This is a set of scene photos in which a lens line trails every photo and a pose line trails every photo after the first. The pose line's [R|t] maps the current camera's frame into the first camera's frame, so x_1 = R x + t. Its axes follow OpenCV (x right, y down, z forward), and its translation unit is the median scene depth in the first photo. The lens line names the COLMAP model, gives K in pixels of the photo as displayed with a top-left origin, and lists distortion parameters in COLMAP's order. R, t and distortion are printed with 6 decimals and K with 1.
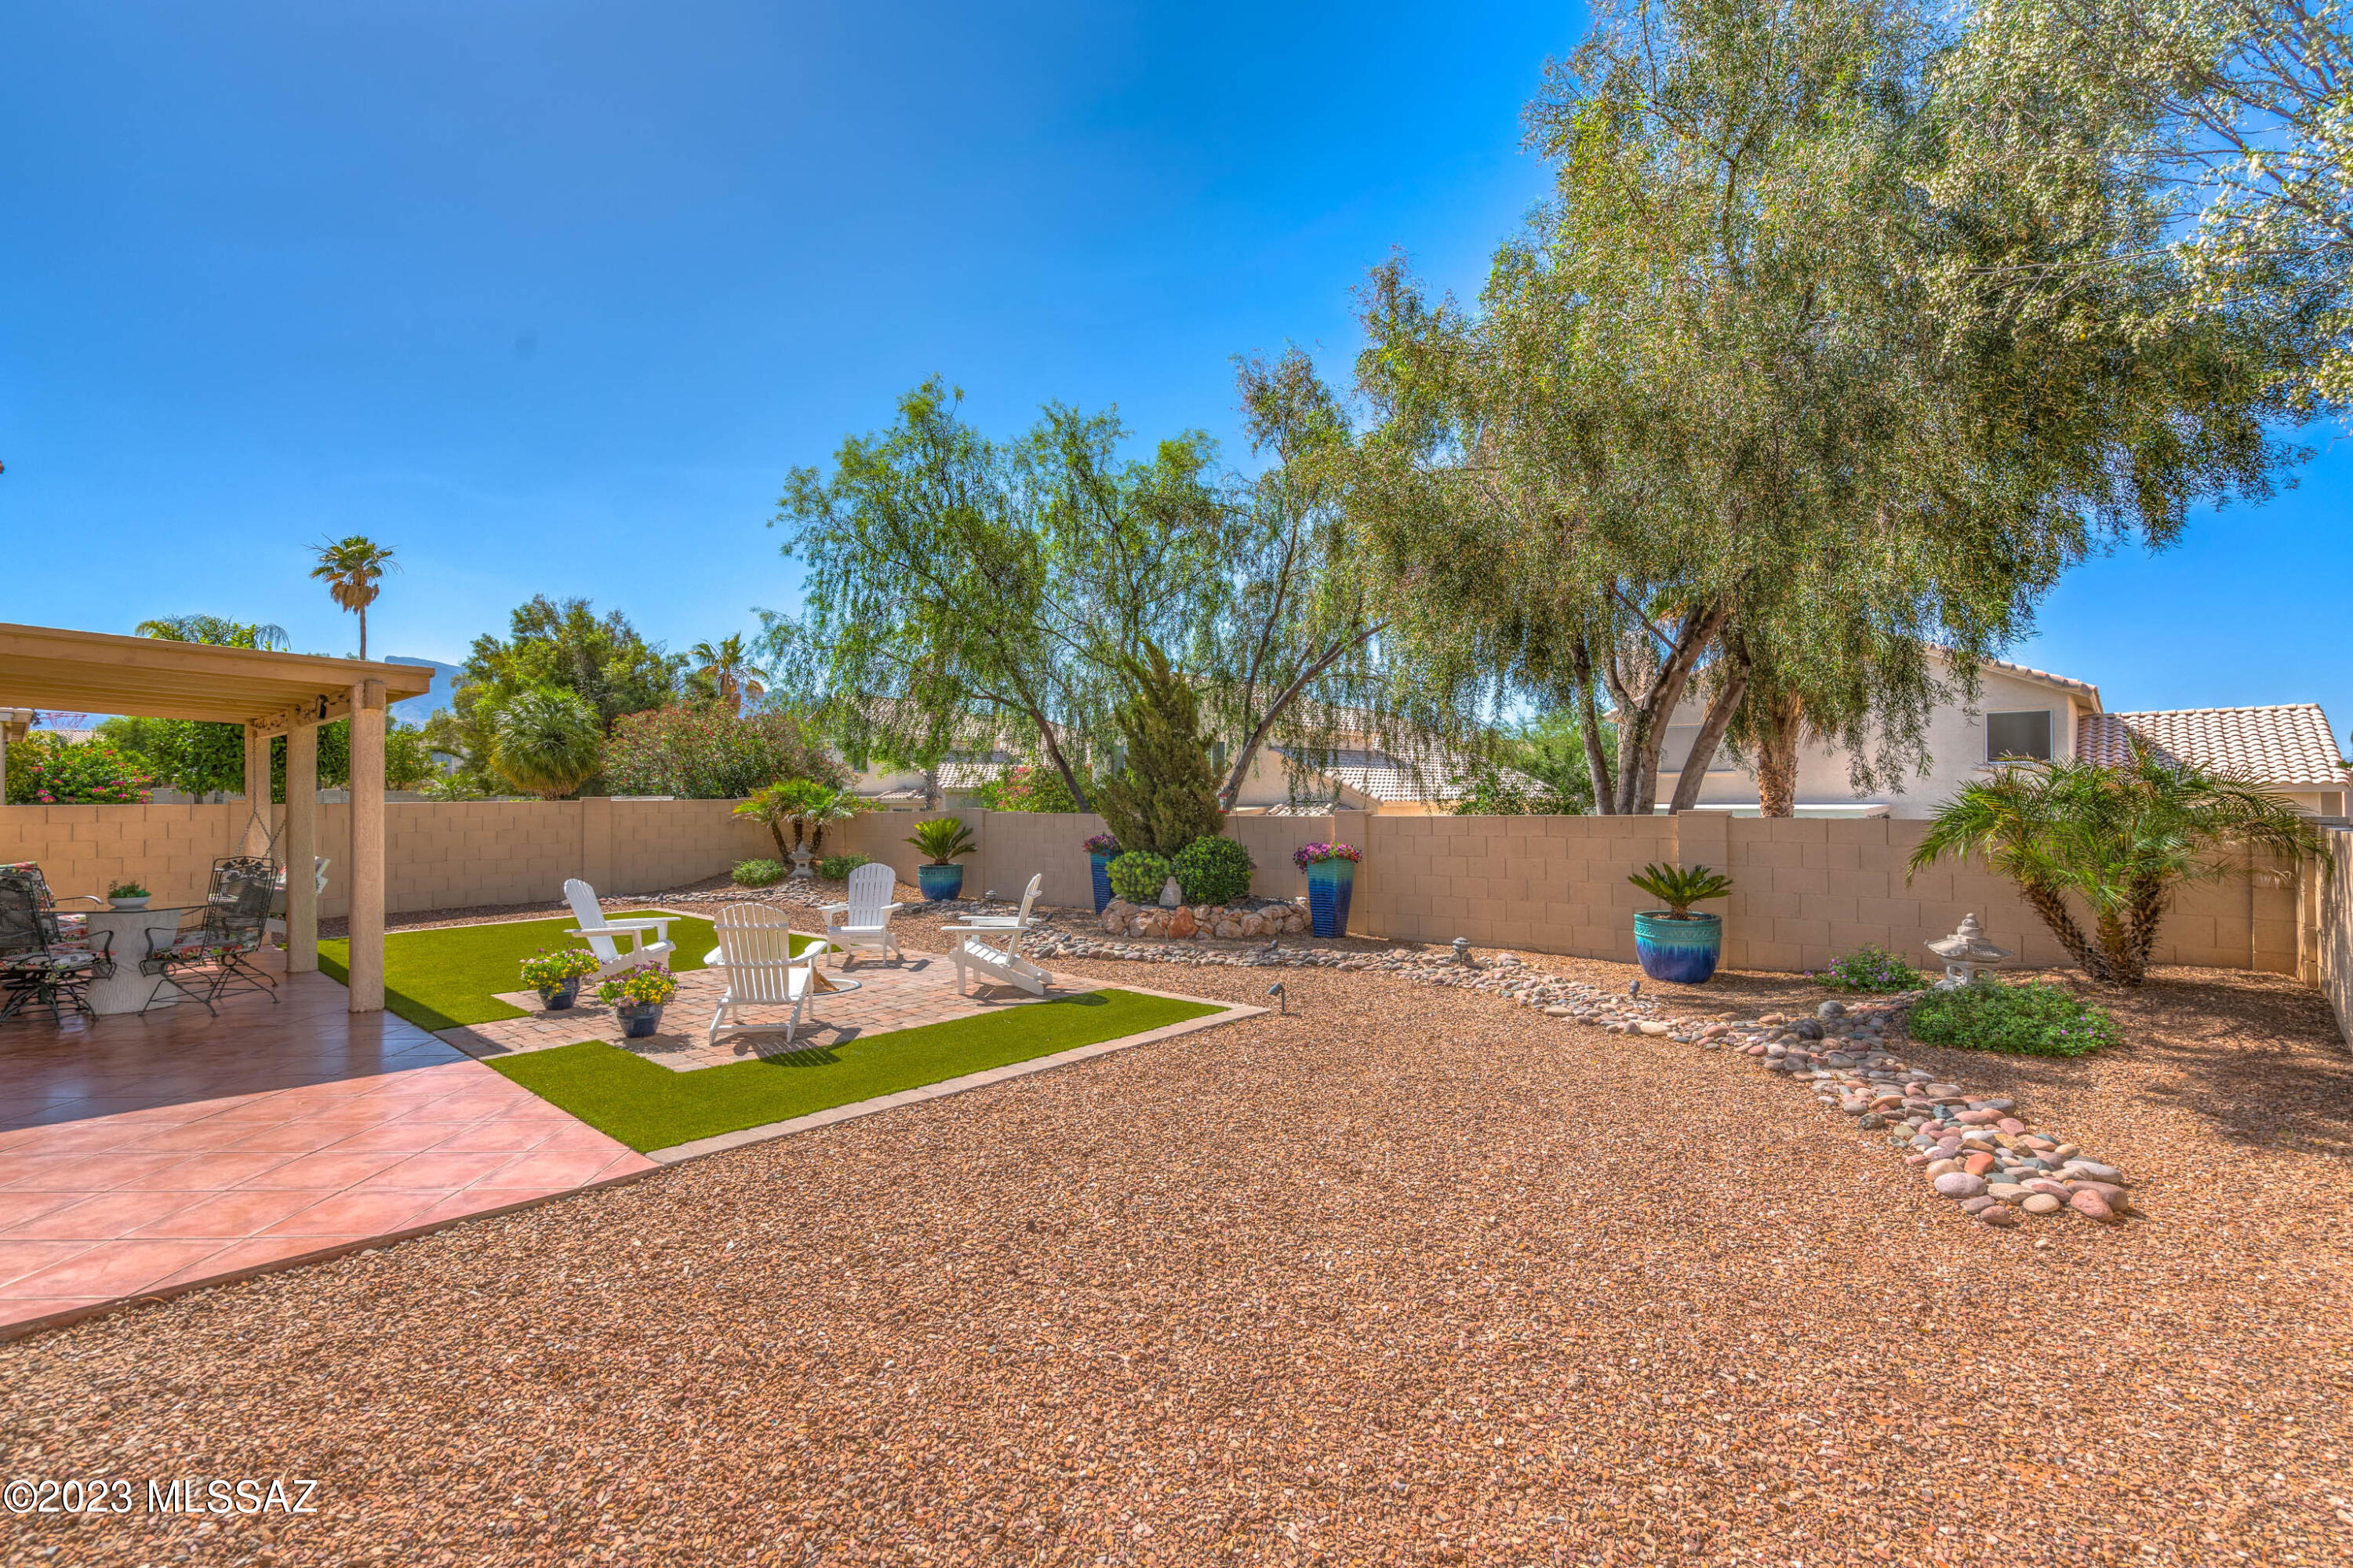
lens RADIAL K [[1069.7, 0, 1176.9], [0, 1069.7, 797.7], [0, 0, 1]] dist [-0.001527, 0.000276]
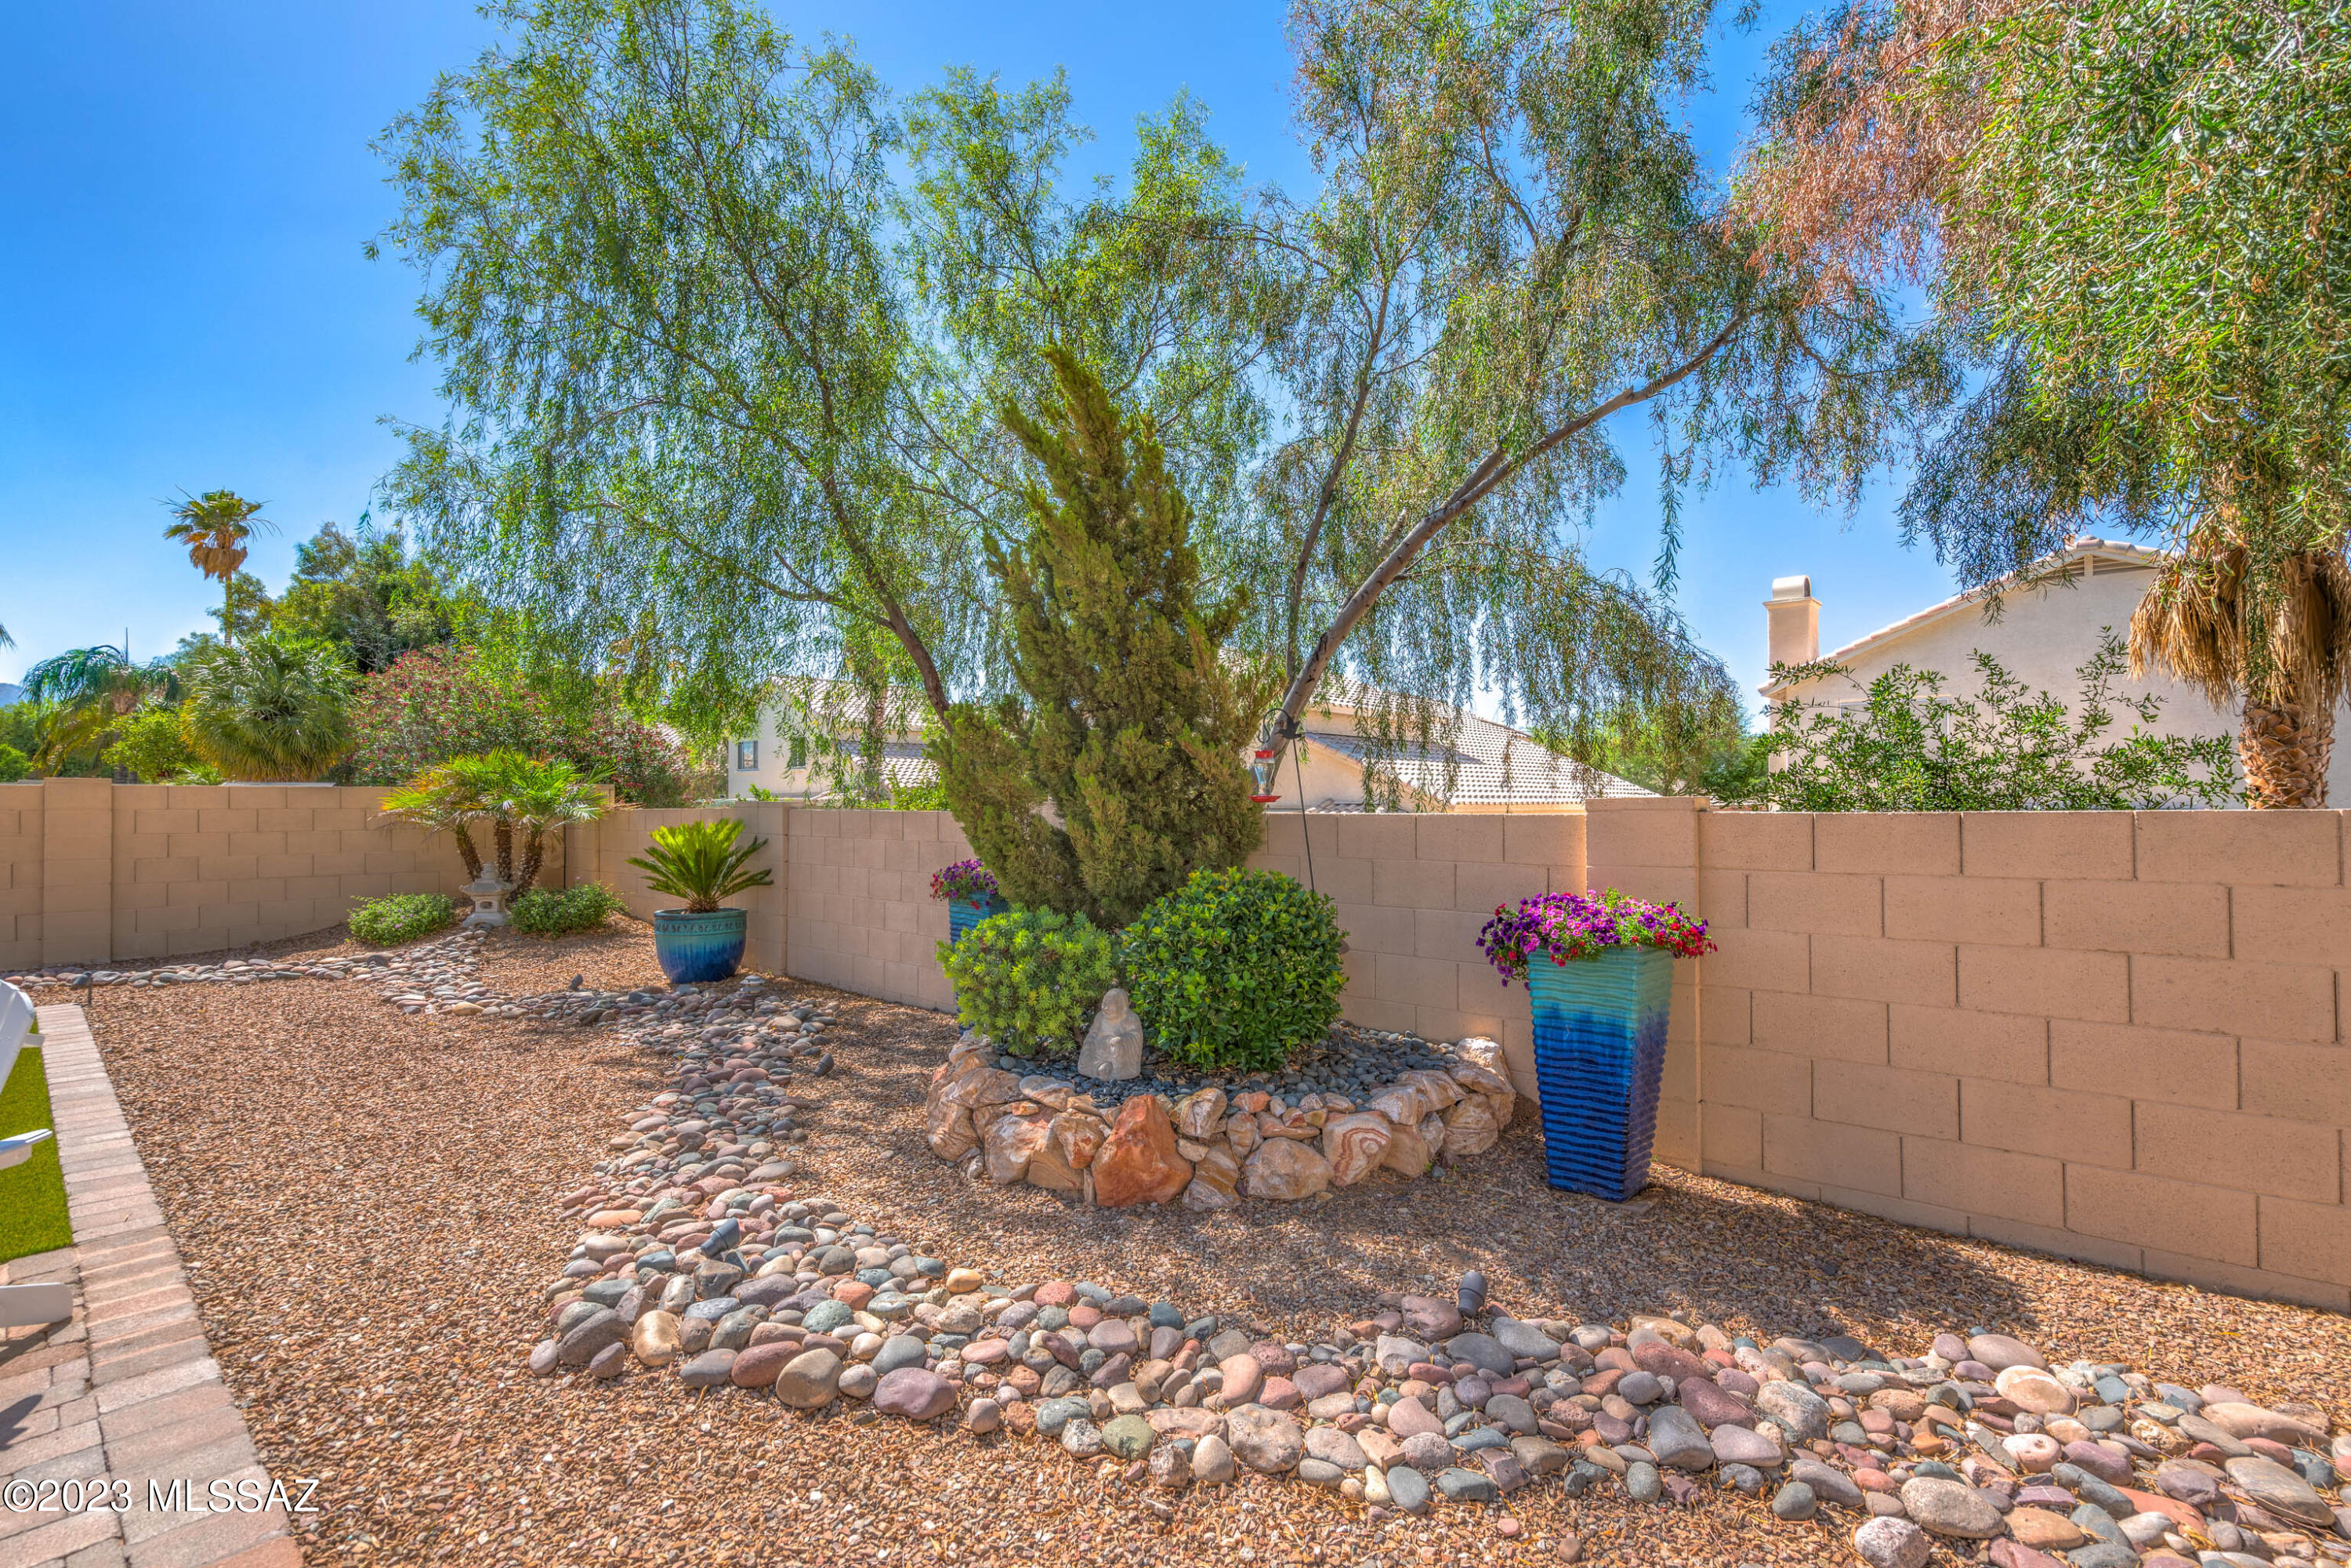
lens RADIAL K [[1068.8, 0, 1203.4], [0, 1068.8, 792.6], [0, 0, 1]] dist [-0.001527, 0.000276]
pose [[0.999888, 0.005648, 0.013830, 0.008329], [-0.005464, 0.999896, -0.013342, 0.007162], [-0.013904, 0.013265, 0.999815, 0.302848]]
